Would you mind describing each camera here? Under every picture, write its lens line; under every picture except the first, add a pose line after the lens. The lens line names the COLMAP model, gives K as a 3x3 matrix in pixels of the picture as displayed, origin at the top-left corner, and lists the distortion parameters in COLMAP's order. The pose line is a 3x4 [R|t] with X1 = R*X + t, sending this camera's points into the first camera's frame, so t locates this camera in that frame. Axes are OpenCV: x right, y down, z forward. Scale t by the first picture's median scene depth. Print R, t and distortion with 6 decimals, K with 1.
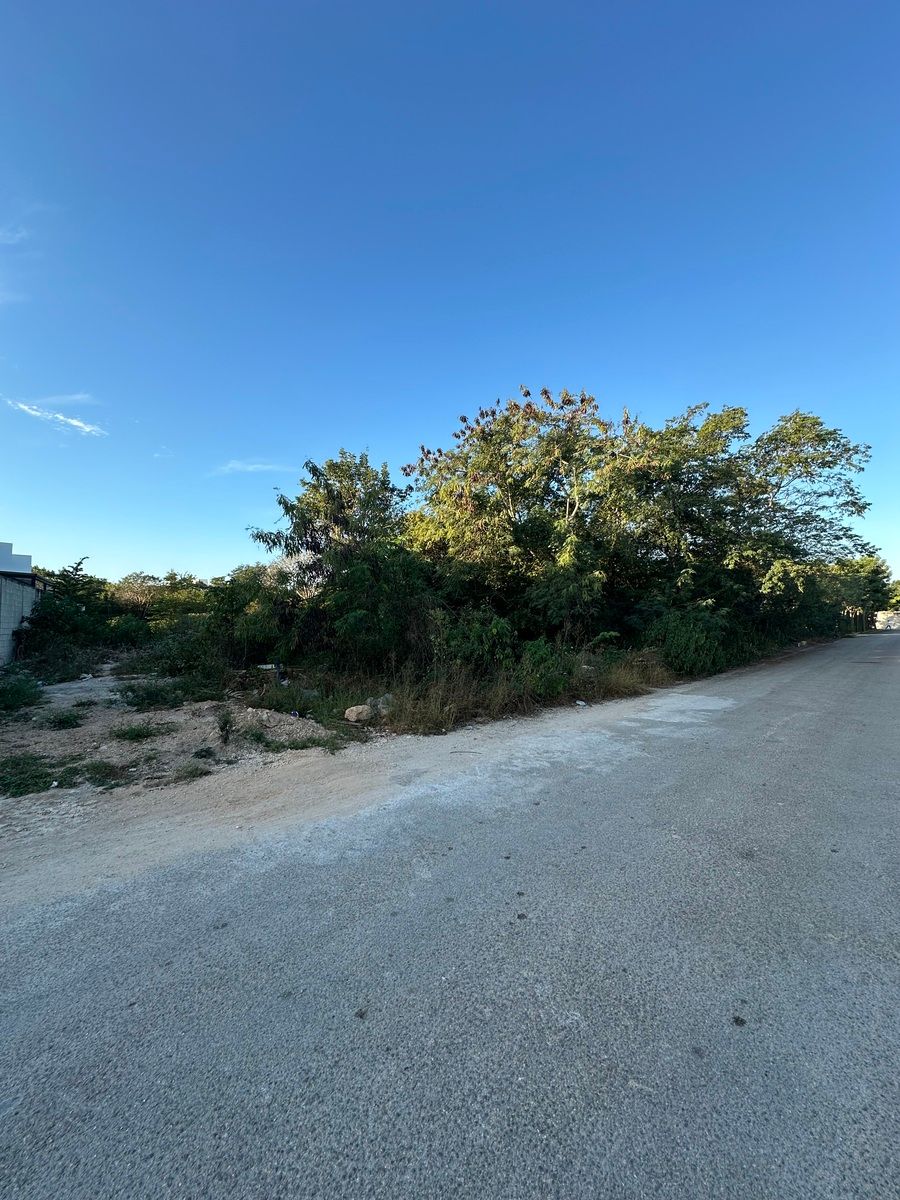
lens RADIAL K [[479.4, 0, 455.7], [0, 479.4, 599.5], [0, 0, 1]] dist [-0.000835, 0.000534]
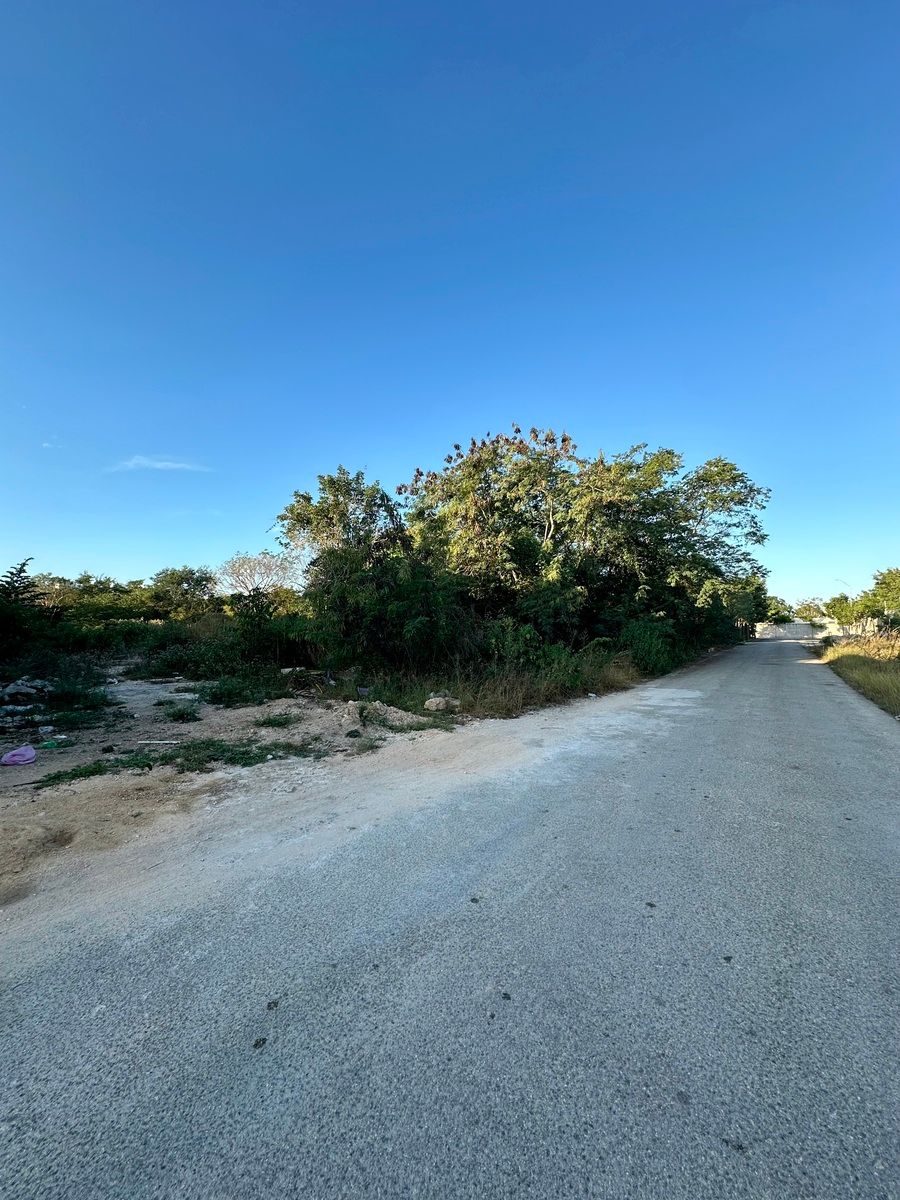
lens RADIAL K [[479.4, 0, 447.0], [0, 479.4, 599.3], [0, 0, 1]] dist [-0.000835, 0.000534]
pose [[0.986205, 0.015882, 0.164764, -0.182049], [-0.012817, 0.999725, -0.019647, -0.000216], [-0.165030, 0.017265, 0.986137, -0.089686]]
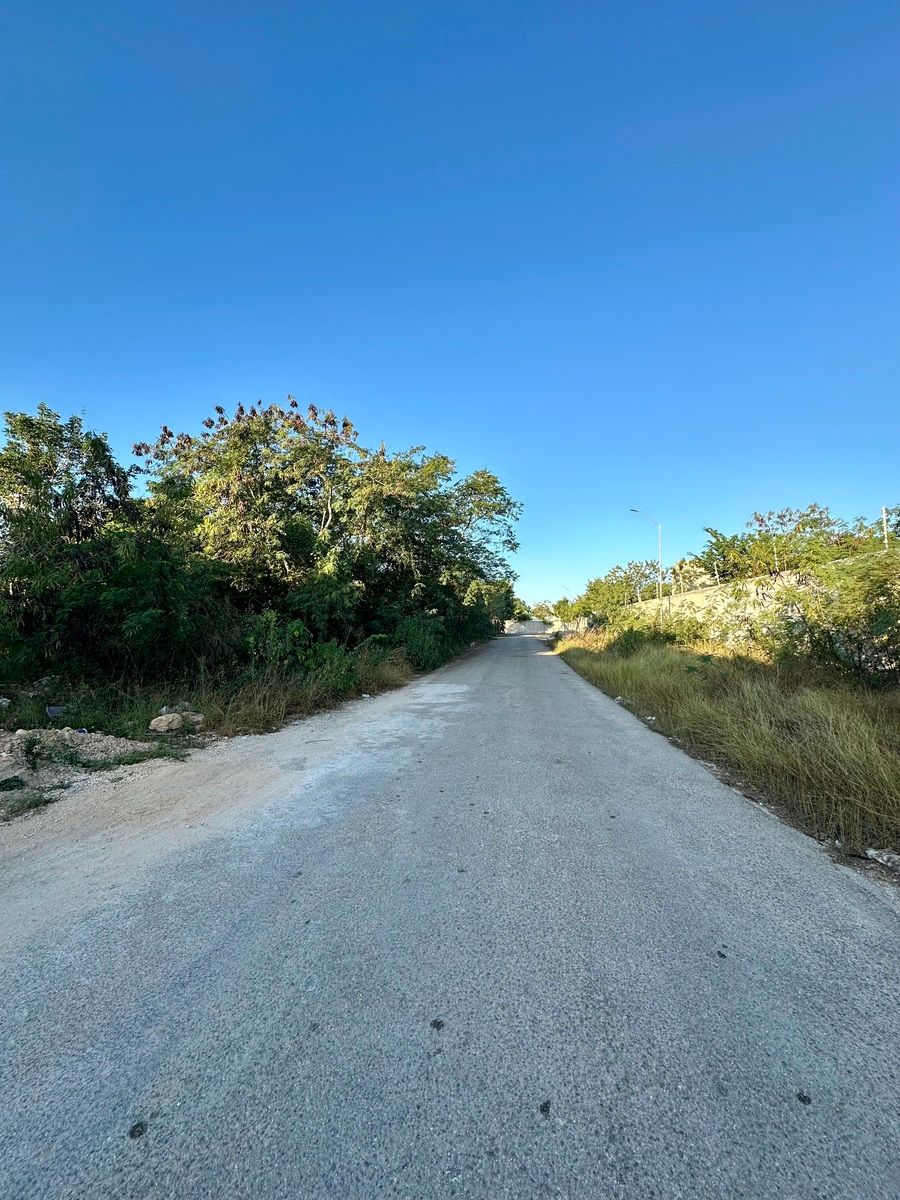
lens RADIAL K [[479.4, 0, 450.4], [0, 479.4, 597.5], [0, 0, 1]] dist [-0.000835, 0.000534]
pose [[0.808839, 0.041562, 0.586560, -0.151217], [-0.031984, 0.999132, -0.026692, 0.002666], [-0.587160, 0.002830, 0.809466, -0.028741]]
